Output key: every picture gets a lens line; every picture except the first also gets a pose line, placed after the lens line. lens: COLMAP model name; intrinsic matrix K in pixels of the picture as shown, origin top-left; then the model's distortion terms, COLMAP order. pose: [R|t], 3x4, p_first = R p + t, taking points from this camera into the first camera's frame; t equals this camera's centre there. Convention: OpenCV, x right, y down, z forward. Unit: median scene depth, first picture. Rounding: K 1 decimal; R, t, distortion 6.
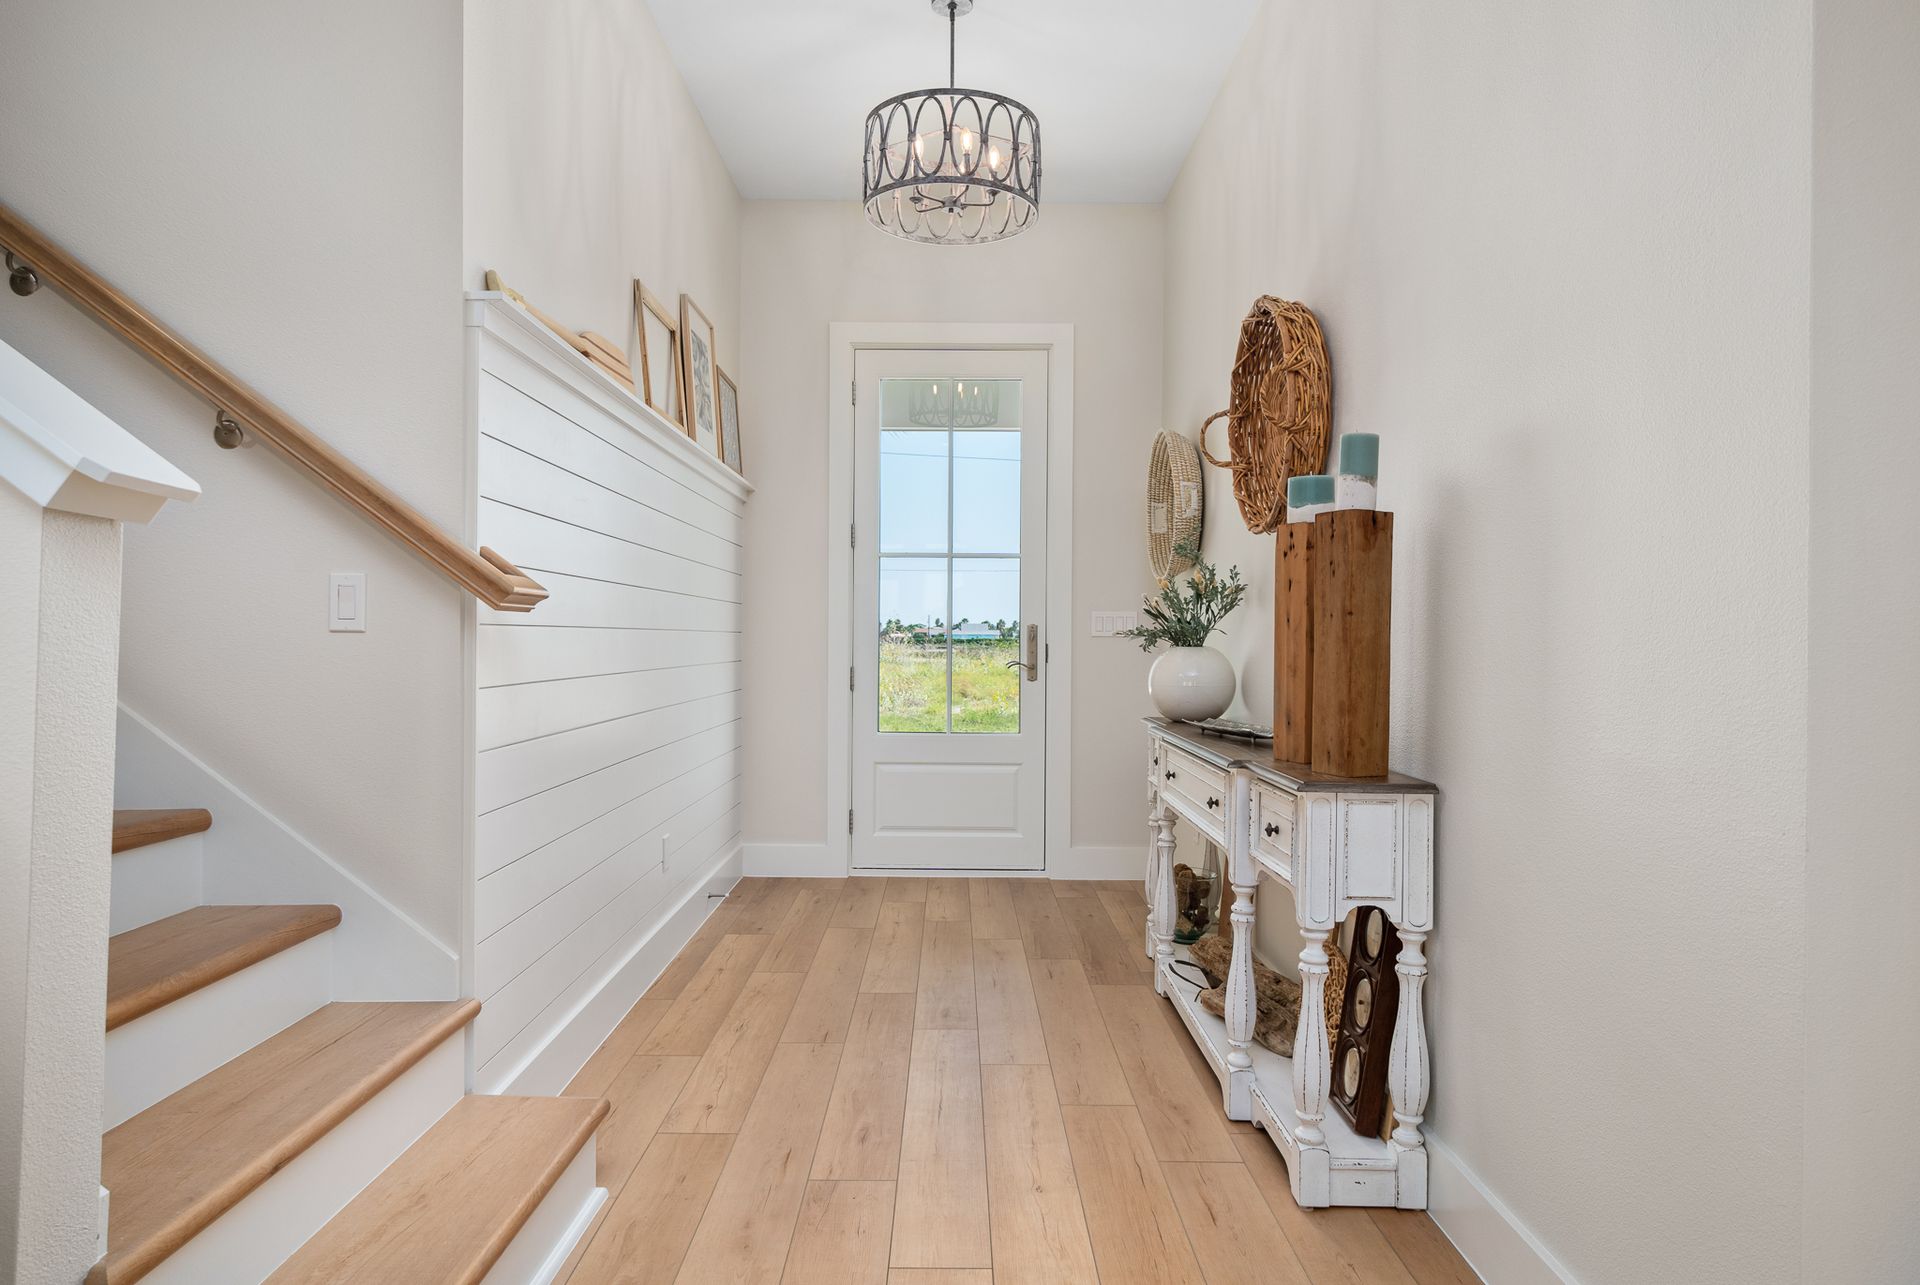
lens RADIAL K [[1138.1, 0, 960.5], [0, 1138.1, 613.3], [0, 0, 1]] dist [0.001274, 0.000018]
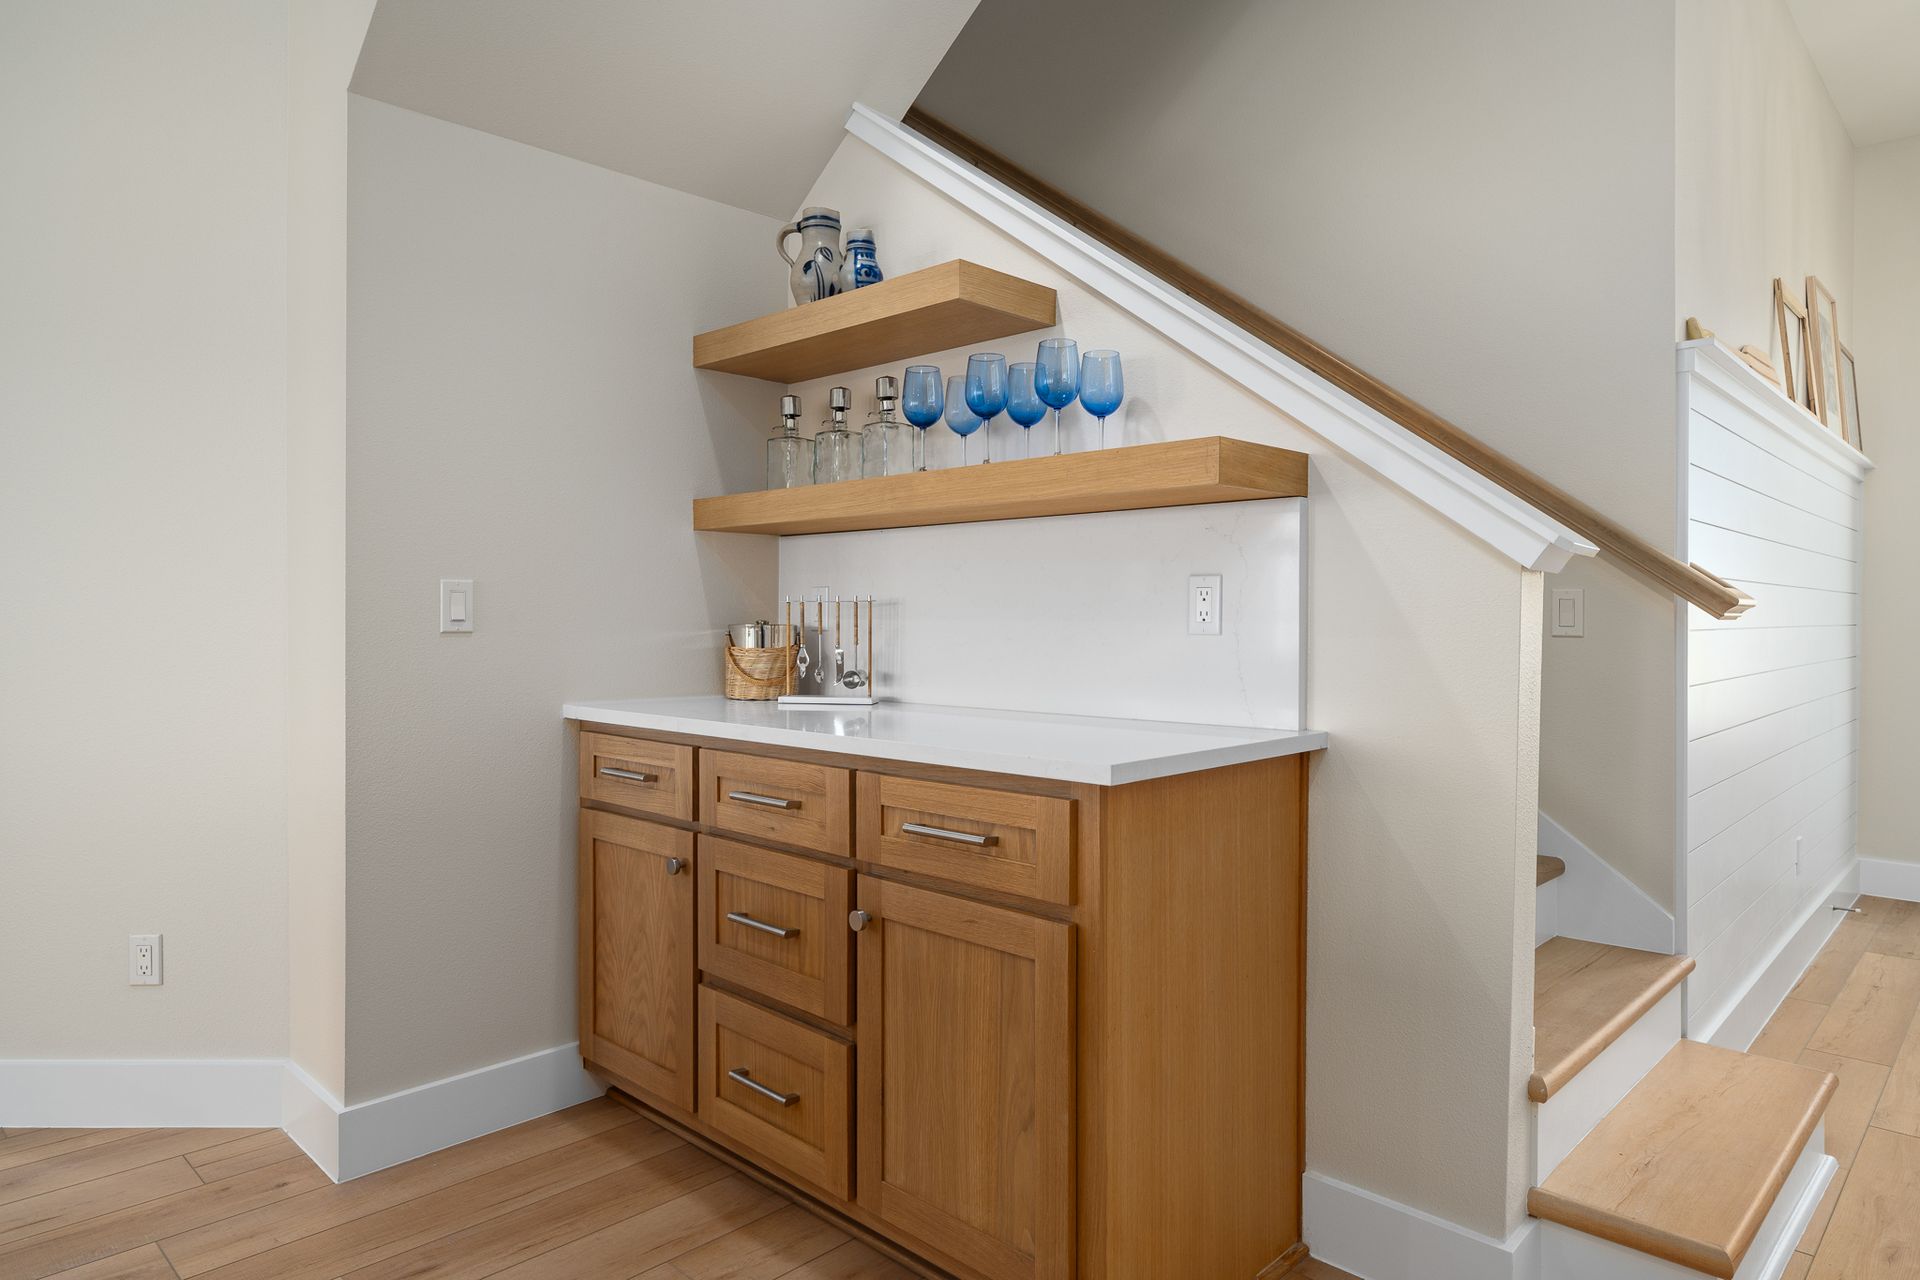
lens RADIAL K [[1138.1, 0, 960.5], [0, 1138.1, 610.8], [0, 0, 1]] dist [0.001274, 0.000018]
pose [[0.712135, -0.009532, -0.701978, -0.100836], [0.019753, 0.999784, 0.006463, -0.023340], [0.701765, -0.018469, 0.712169, -0.237386]]
